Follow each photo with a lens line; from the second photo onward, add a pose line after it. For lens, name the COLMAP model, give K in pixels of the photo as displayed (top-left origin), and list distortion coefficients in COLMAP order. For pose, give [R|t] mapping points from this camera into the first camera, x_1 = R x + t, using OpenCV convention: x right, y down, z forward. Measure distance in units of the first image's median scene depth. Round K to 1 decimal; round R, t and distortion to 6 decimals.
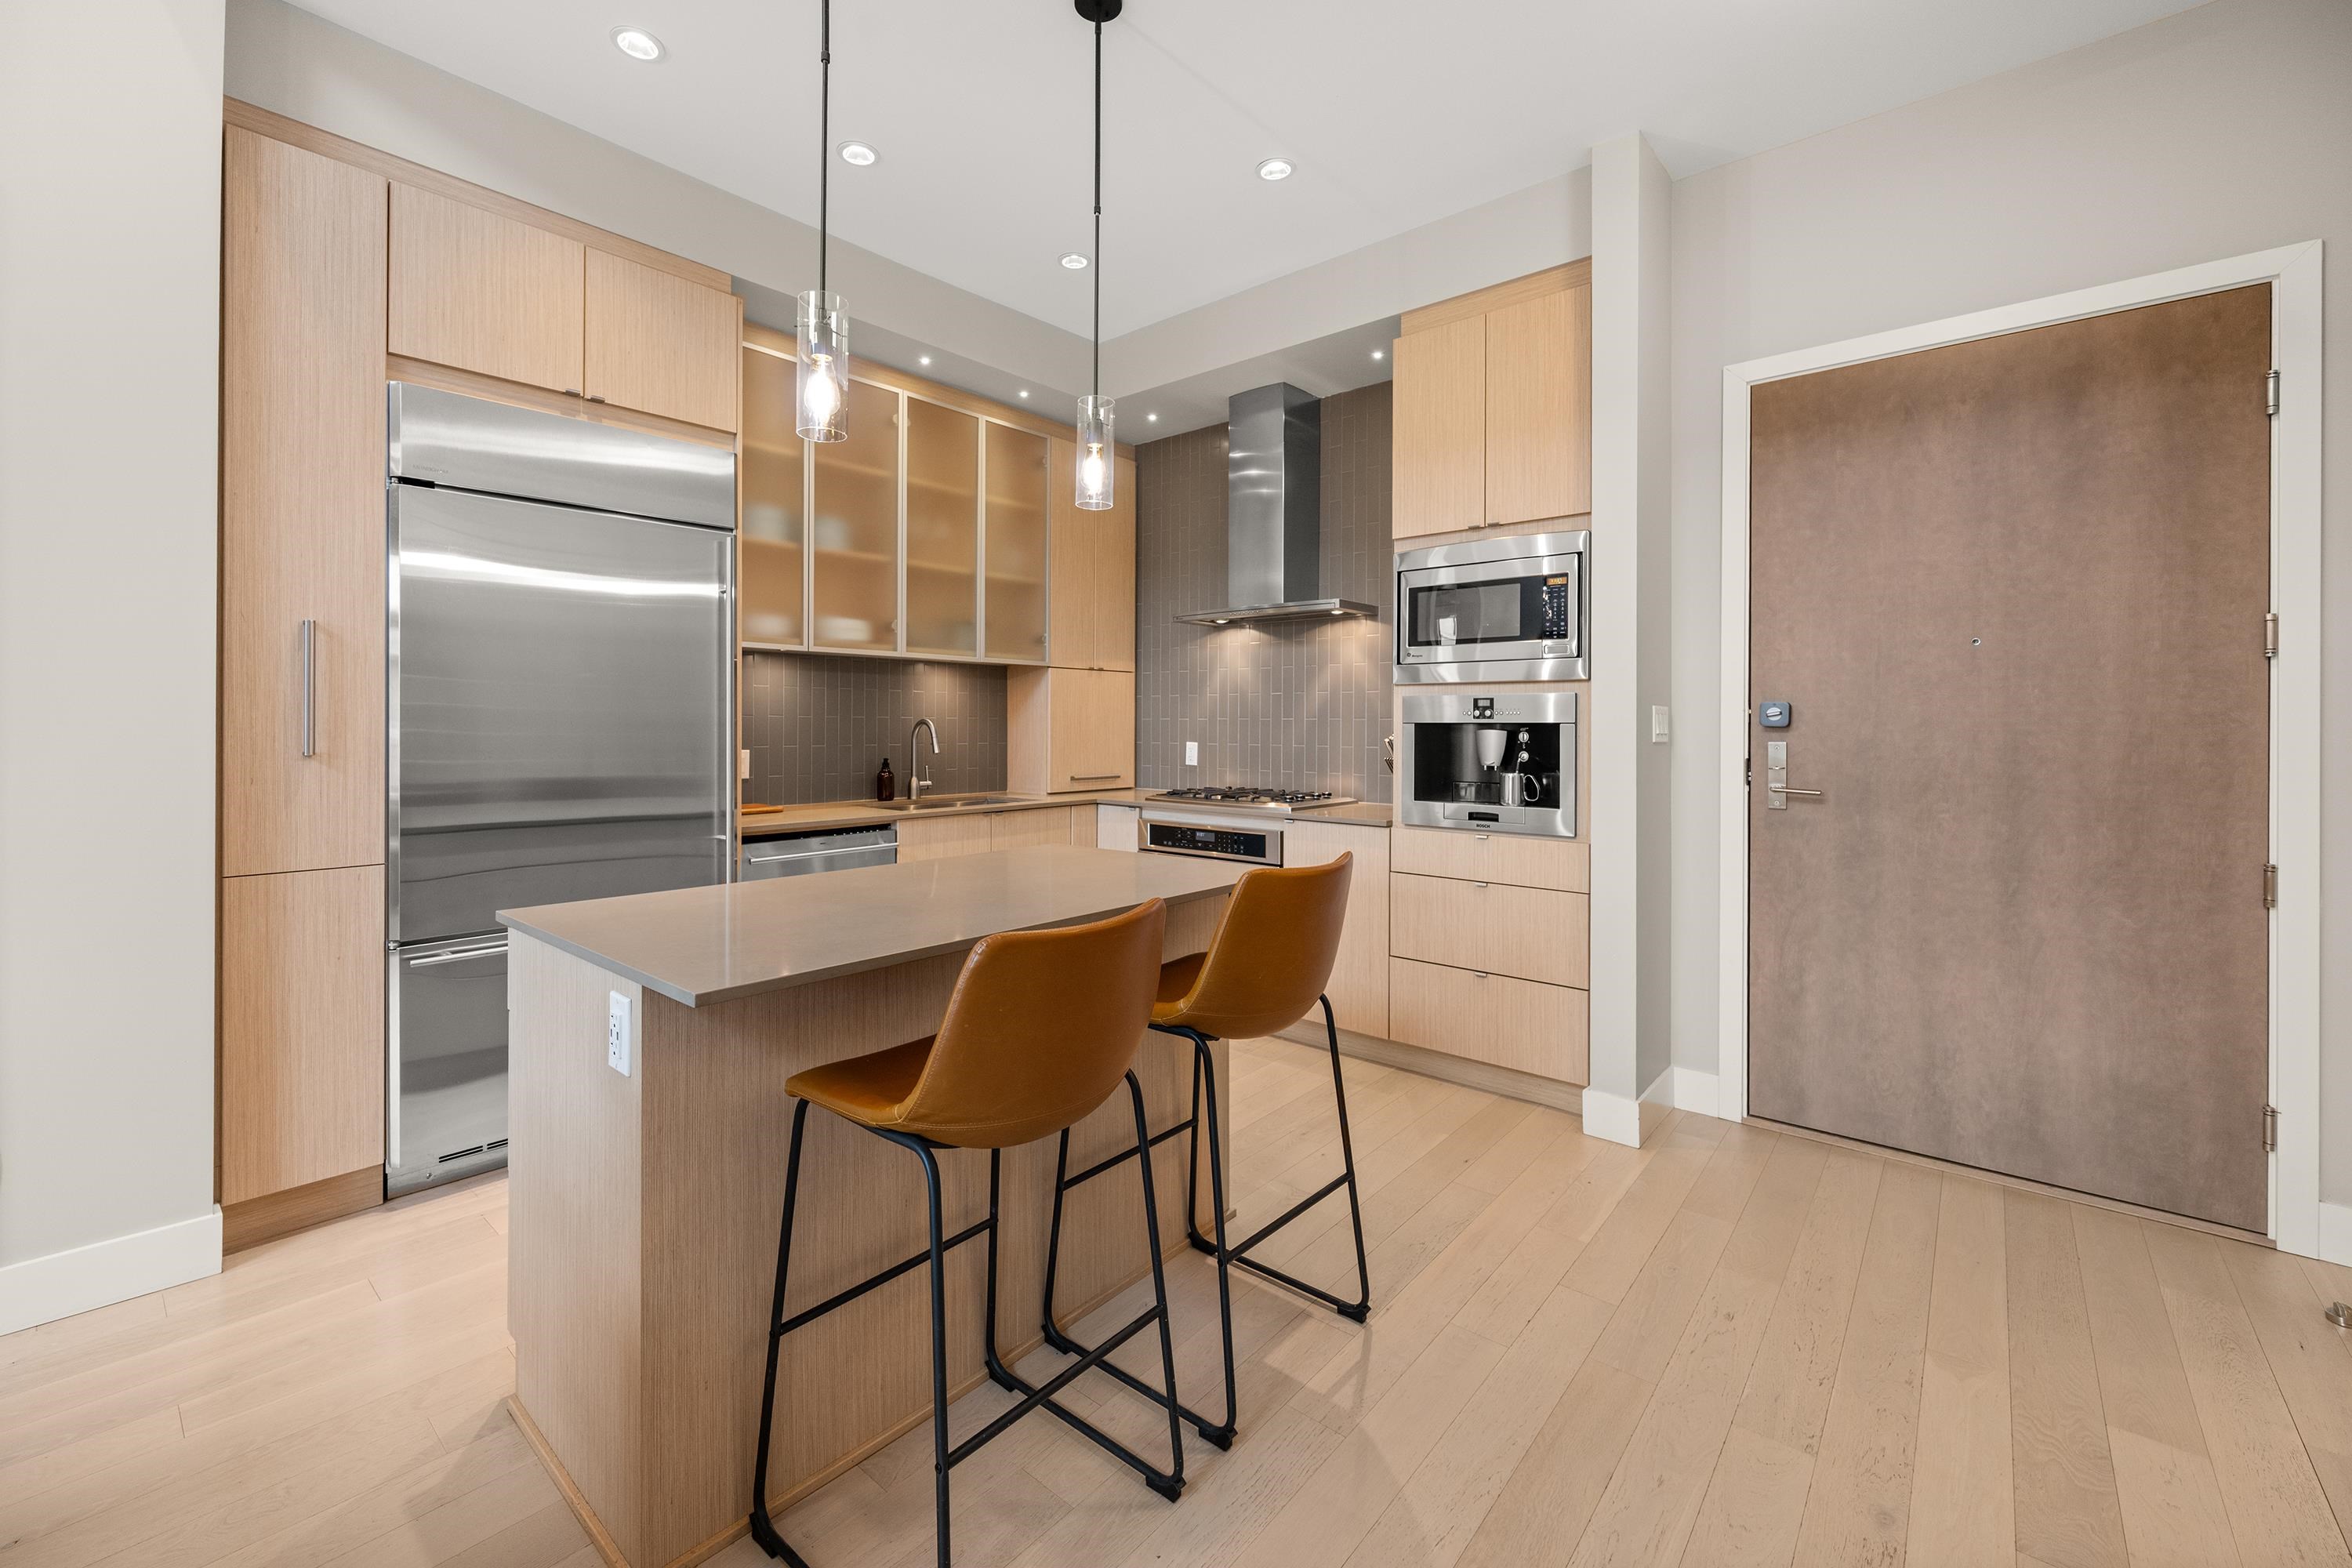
lens RADIAL K [[961.7, 0, 1150.3], [0, 961.7, 729.3], [0, 0, 1]] dist [-0.001567, -0.000344]
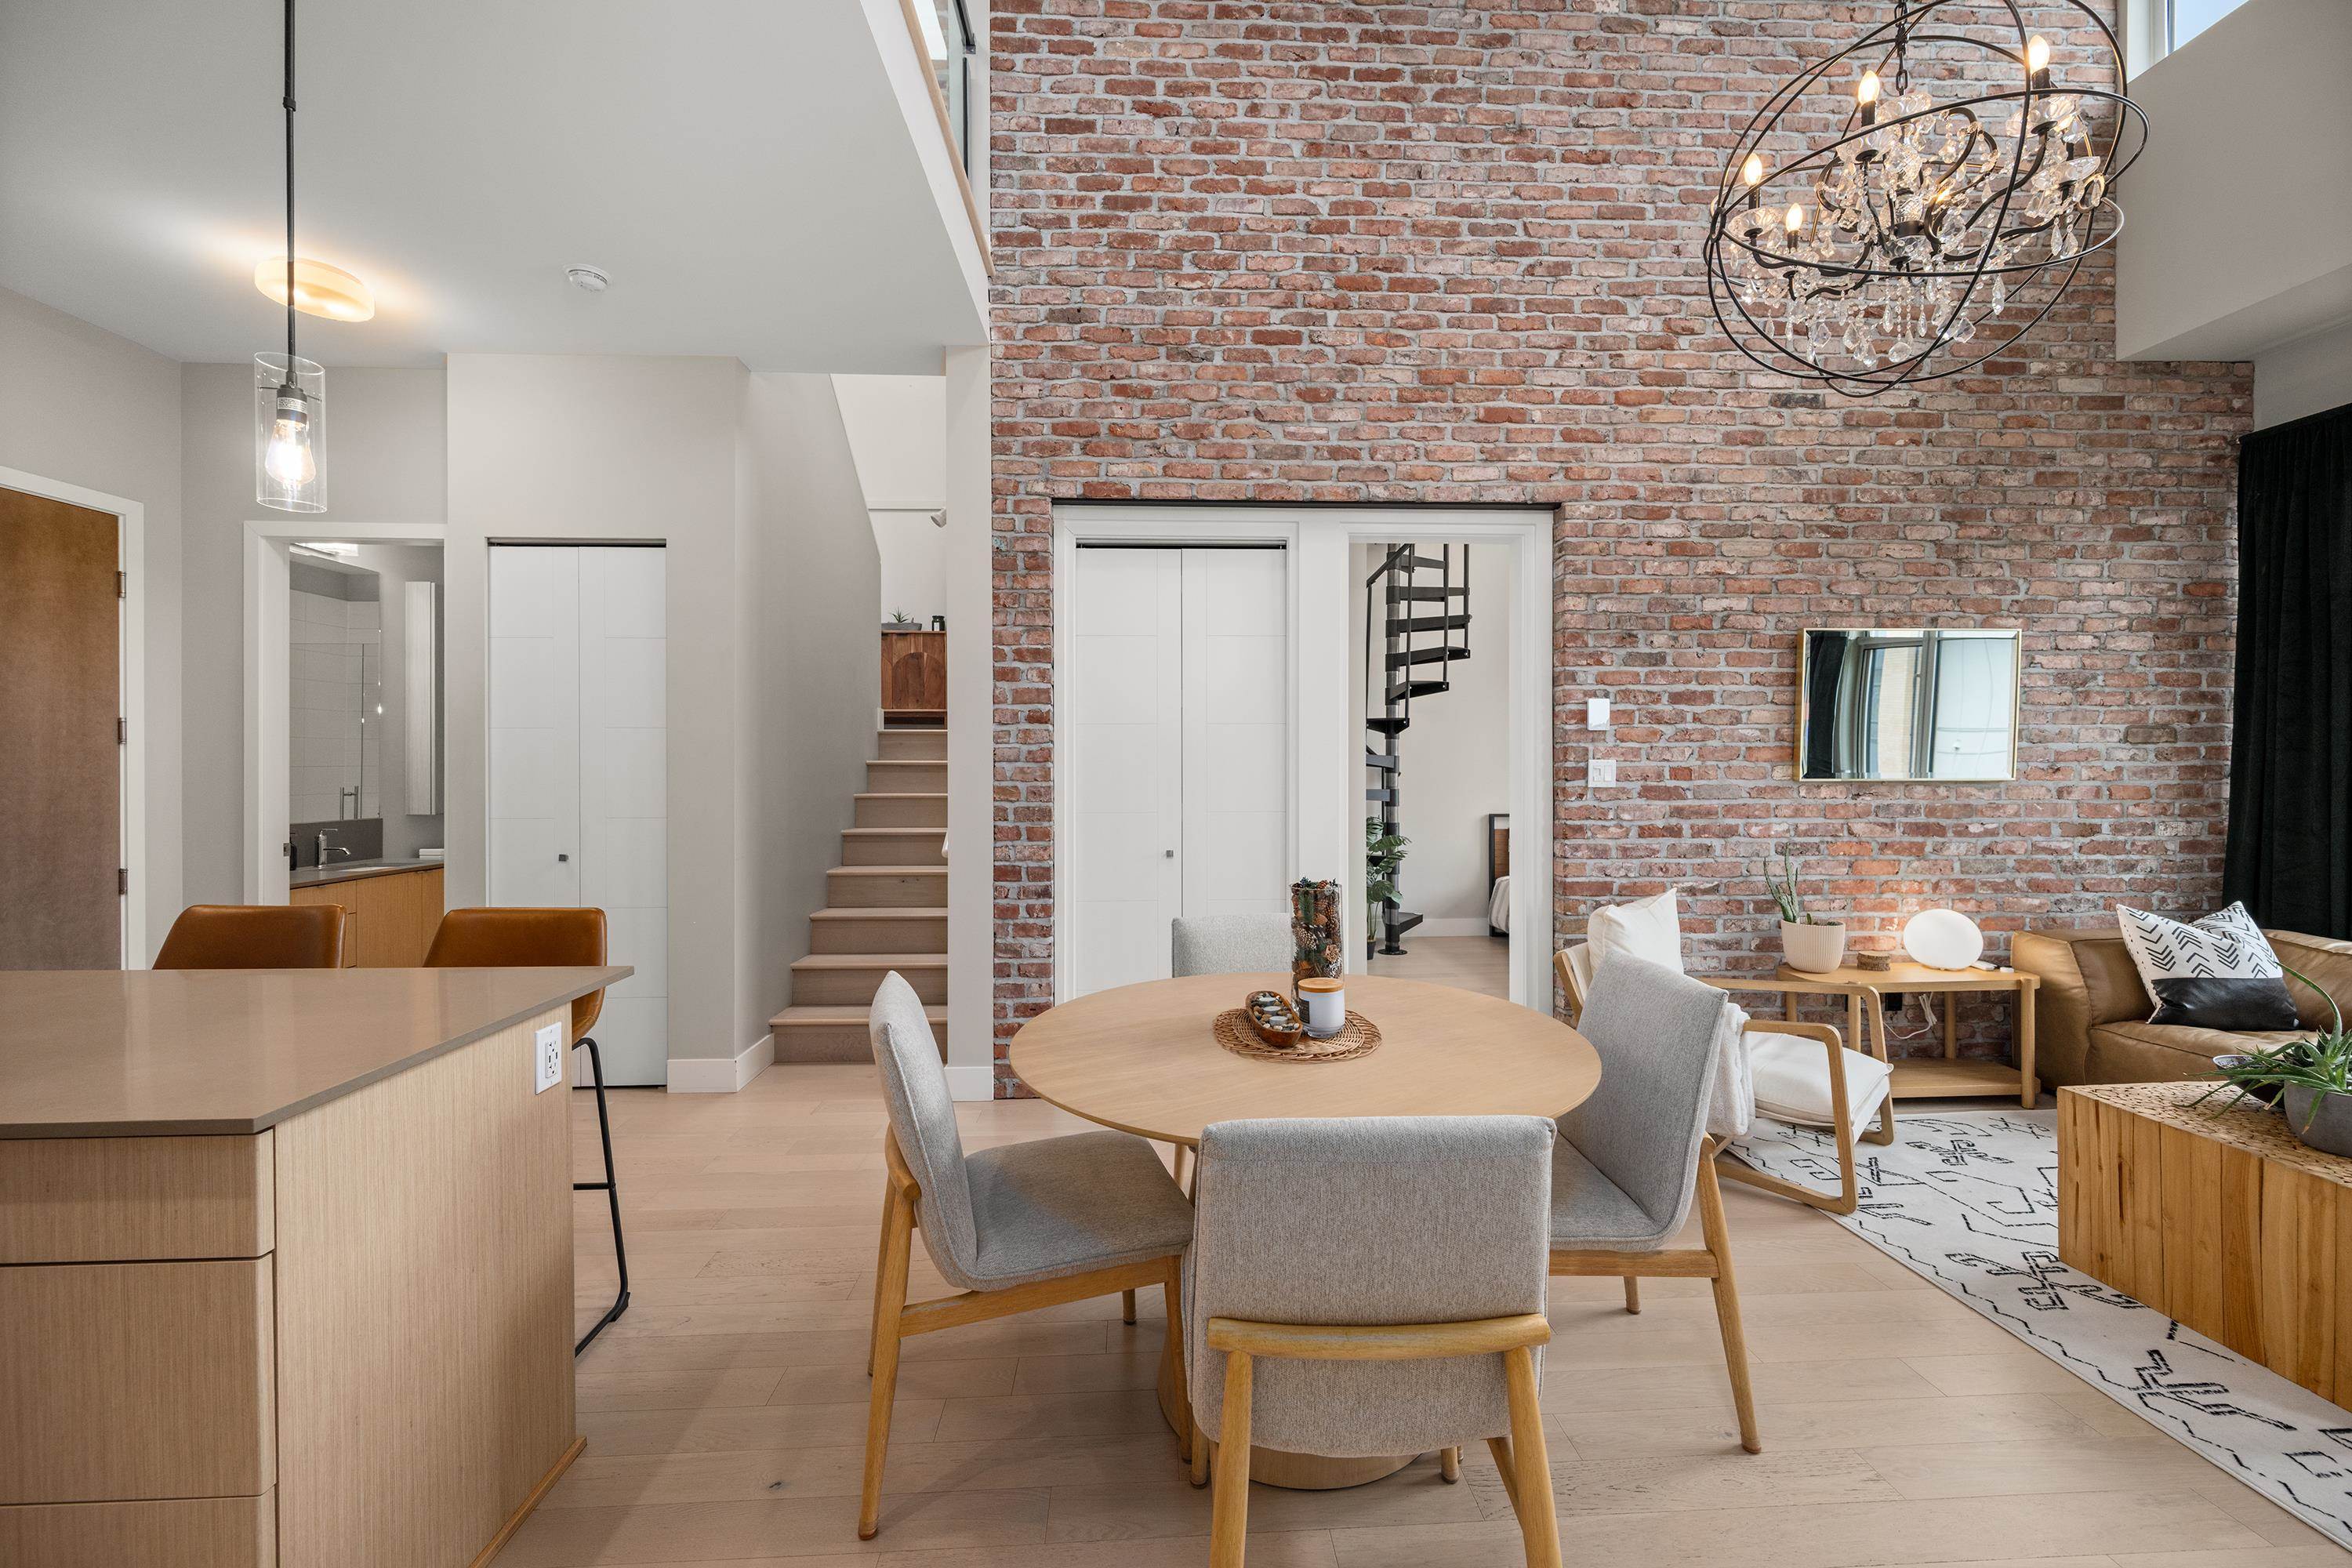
lens RADIAL K [[922.7, 0, 1181.7], [0, 922.7, 773.3], [0, 0, 1]] dist [-0.001493, 0.000046]
pose [[-0.691746, -0.008630, 0.722089, -0.828603], [0.000534, 0.999922, 0.012462, -0.028458], [-0.722141, 0.009007, -0.691688, 0.515754]]
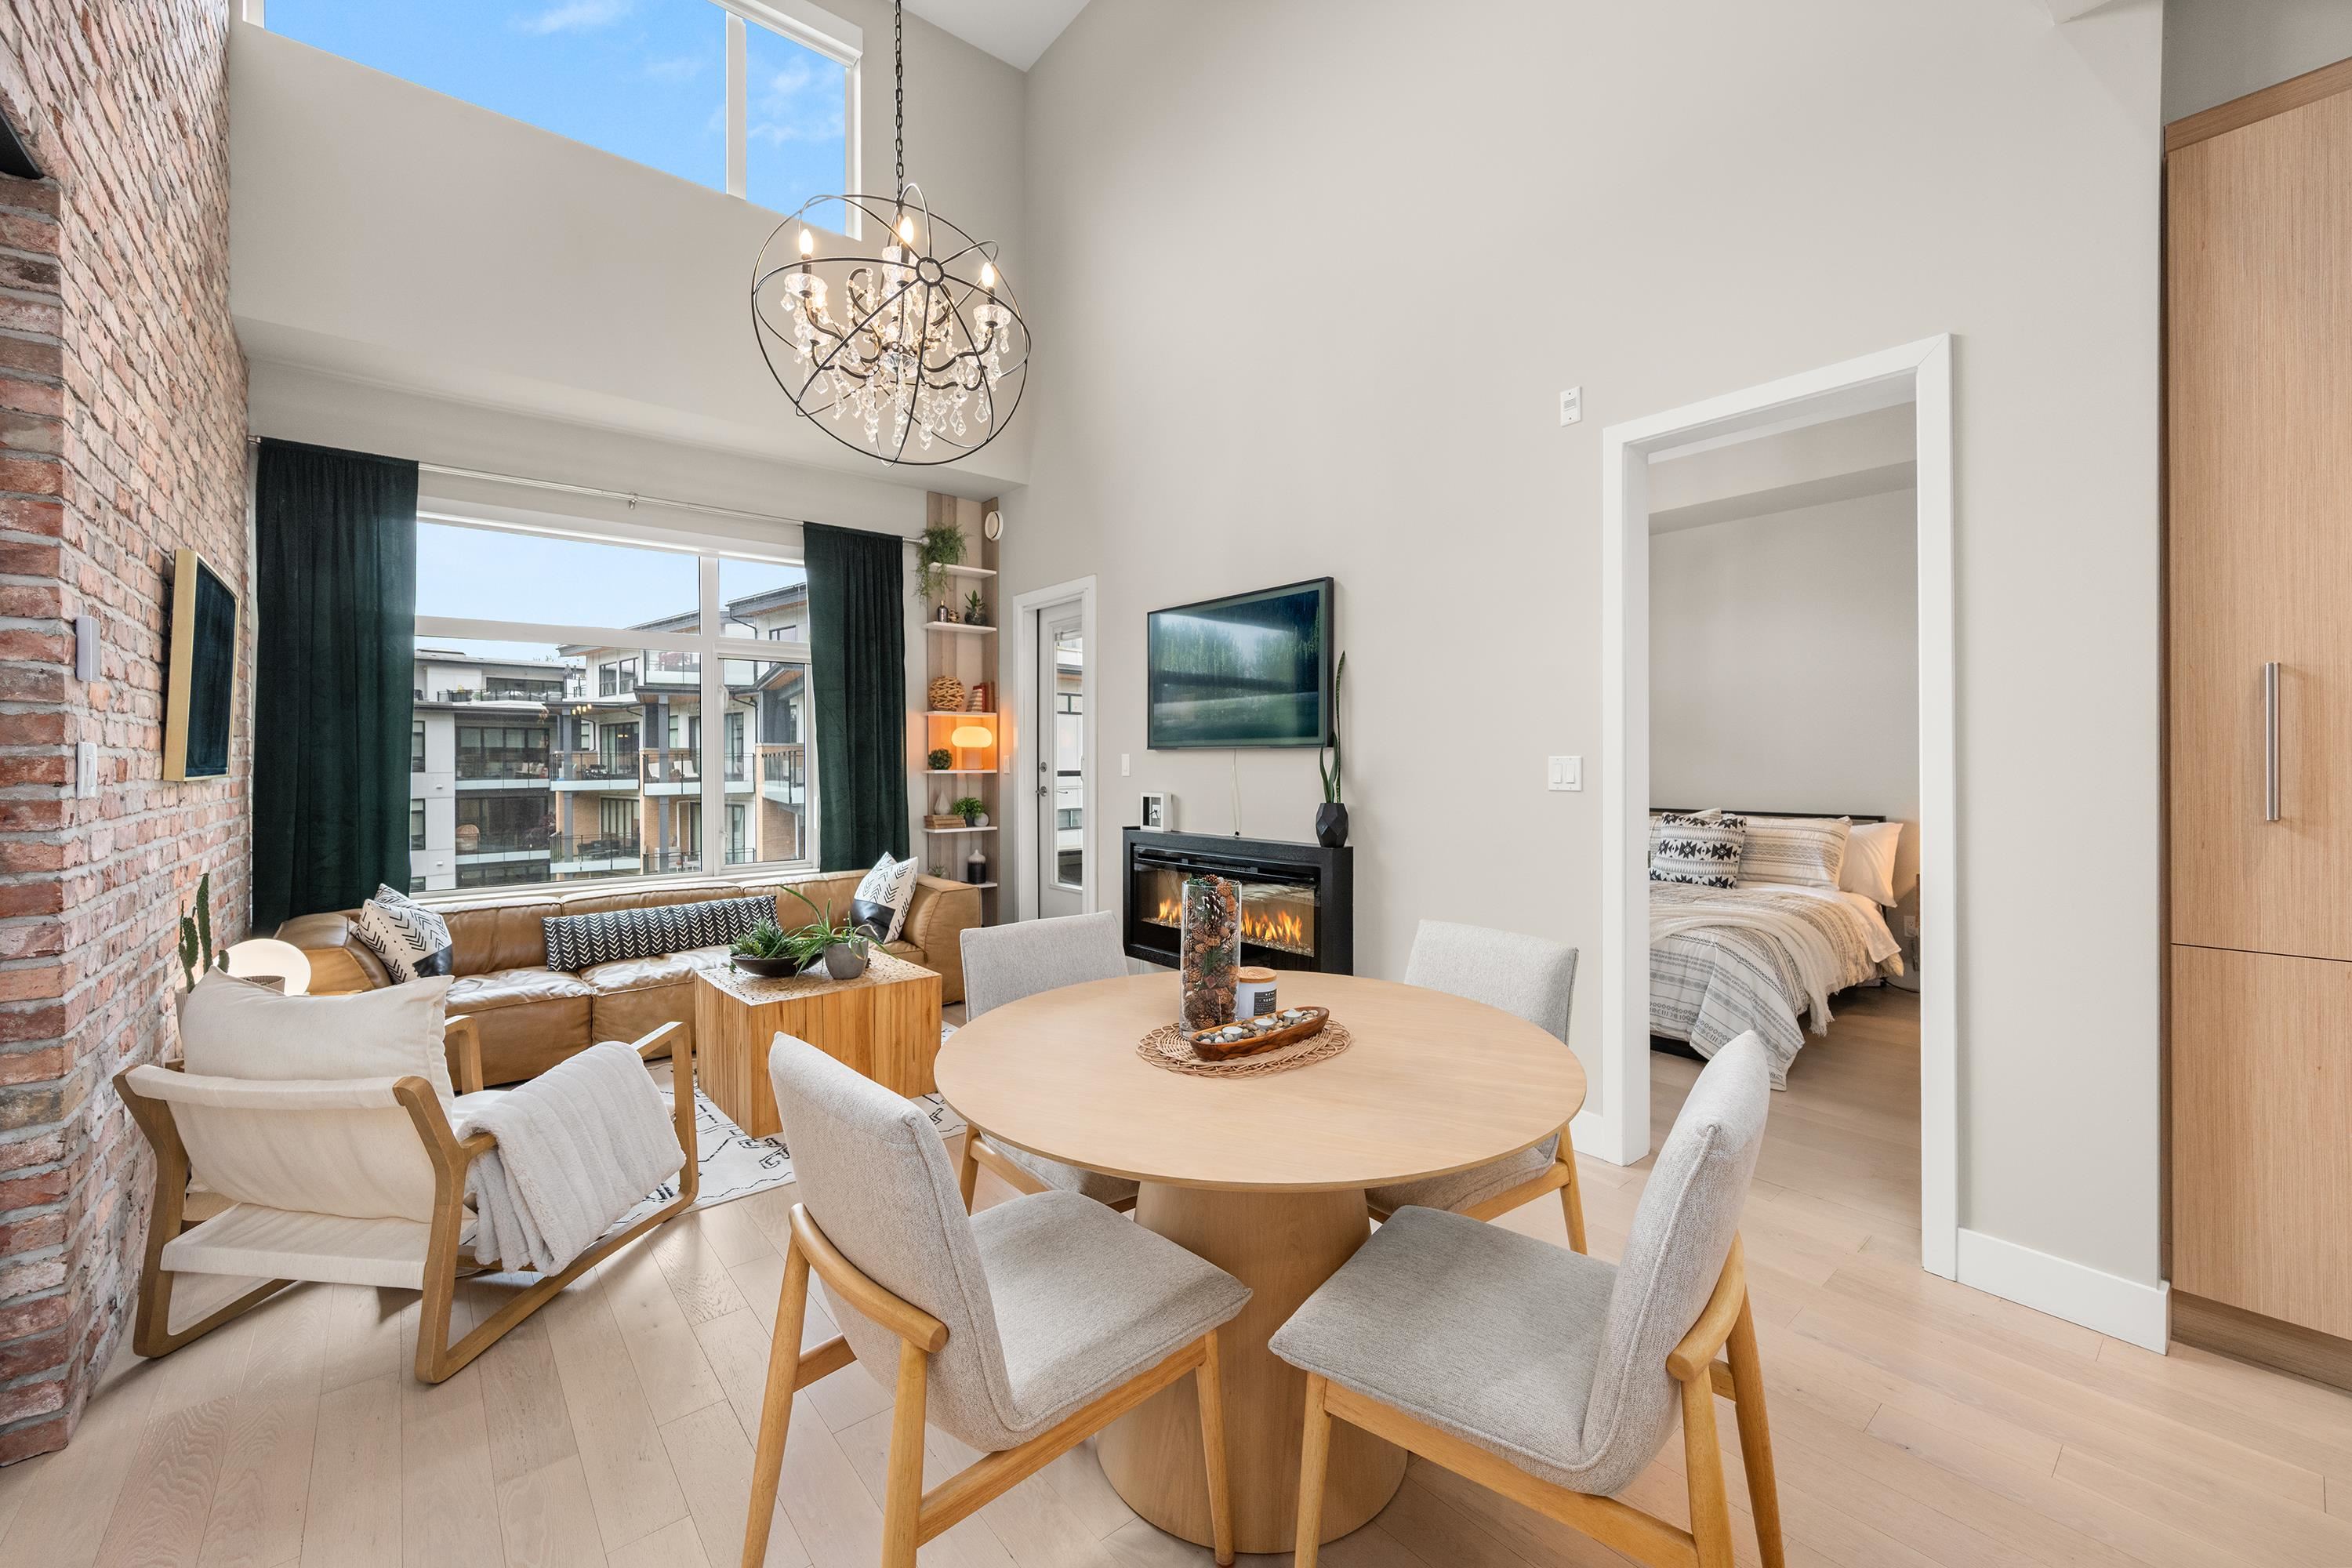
lens RADIAL K [[937.7, 0, 1192.2], [0, 937.7, 766.3], [0, 0, 1]] dist [-0.000499, -0.000577]
pose [[-0.149853, 0.001199, -0.988708, 0.065513], [0.001398, 0.999999, 0.001001, -0.016058], [0.988707, -0.001233, -0.149854, 0.115454]]
